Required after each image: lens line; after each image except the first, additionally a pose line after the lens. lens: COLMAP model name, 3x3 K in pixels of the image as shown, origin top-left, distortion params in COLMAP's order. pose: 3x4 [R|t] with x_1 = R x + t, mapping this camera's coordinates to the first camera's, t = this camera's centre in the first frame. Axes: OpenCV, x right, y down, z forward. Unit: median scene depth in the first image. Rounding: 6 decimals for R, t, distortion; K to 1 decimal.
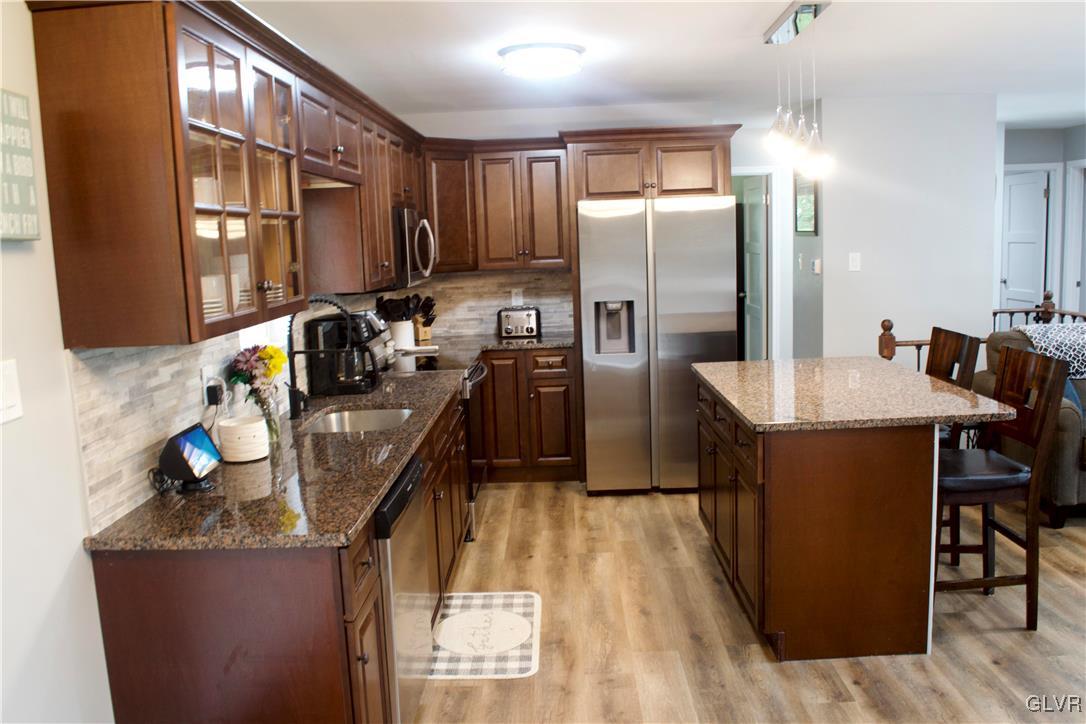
lens RADIAL K [[873.1, 0, 543.0], [0, 873.1, 362.0], [0, 0, 1]] dist [-0.069819, 0.003325]
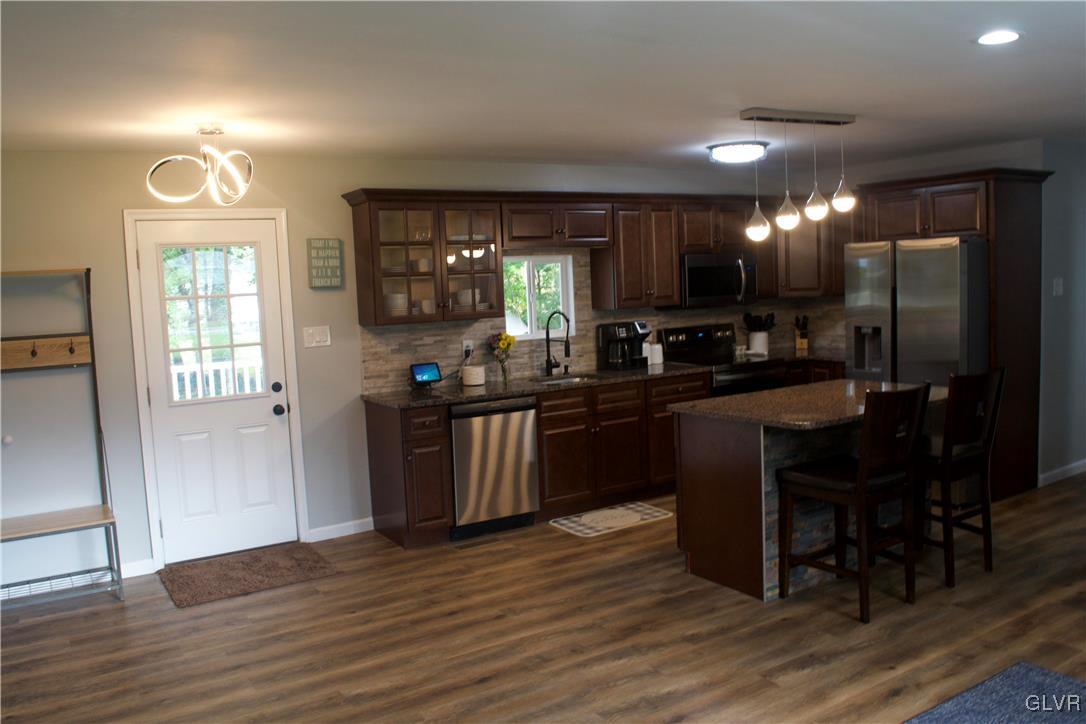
lens RADIAL K [[873.1, 0, 543.0], [0, 873.1, 362.0], [0, 0, 1]] dist [-0.069819, 0.003325]
pose [[0.548395, 0.093743, -0.830949, 1.319321], [-0.097397, 0.994094, 0.047870, -0.054866], [0.830528, 0.054680, 0.554286, -0.041630]]
